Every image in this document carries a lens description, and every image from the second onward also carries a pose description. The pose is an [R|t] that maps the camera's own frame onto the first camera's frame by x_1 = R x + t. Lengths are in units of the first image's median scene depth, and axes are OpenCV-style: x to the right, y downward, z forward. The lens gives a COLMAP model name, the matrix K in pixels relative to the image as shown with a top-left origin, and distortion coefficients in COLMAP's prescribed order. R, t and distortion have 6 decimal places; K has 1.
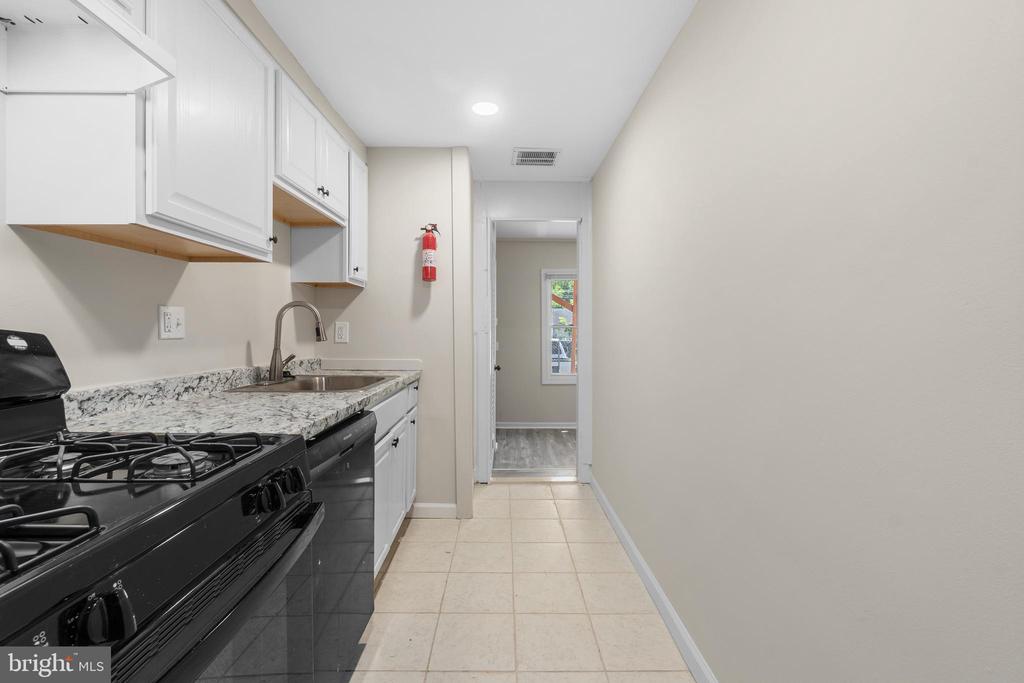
lens RADIAL K [[439.3, 0, 508.8], [0, 439.3, 337.6], [0, 0, 1]] dist [-0.005312, 0.000332]
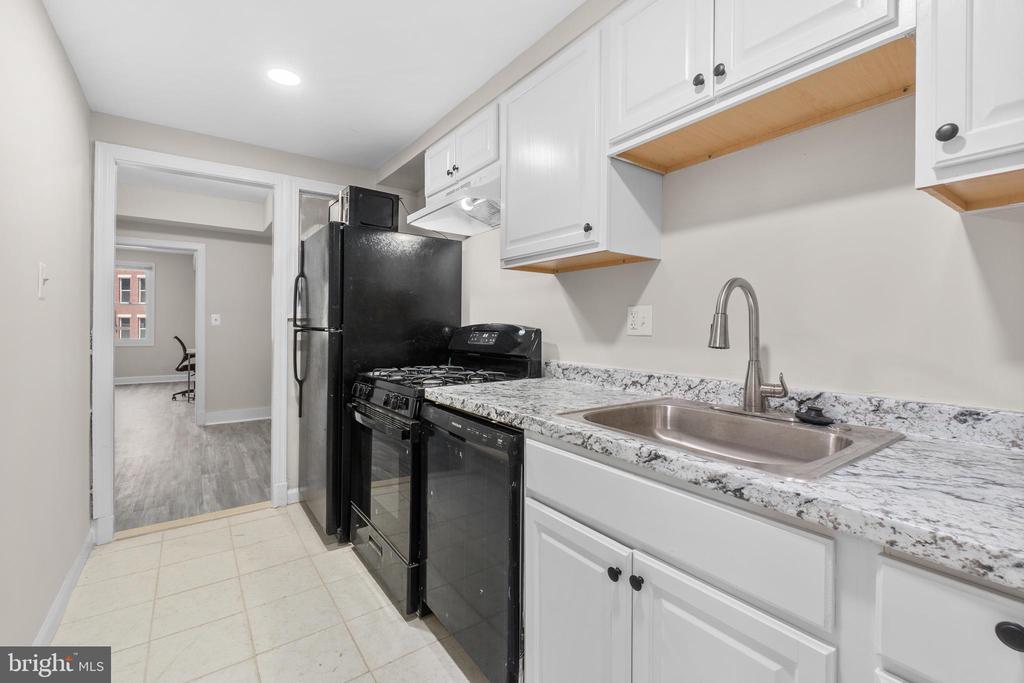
lens RADIAL K [[442.6, 0, 507.2], [0, 442.6, 331.5], [0, 0, 1]] dist [-0.004285, 0.000098]
pose [[-0.822237, -0.004146, -0.569130, 0.129615], [-0.020331, 0.999549, 0.022091, -0.025029], [0.568782, 0.029735, -0.821951, 1.689680]]
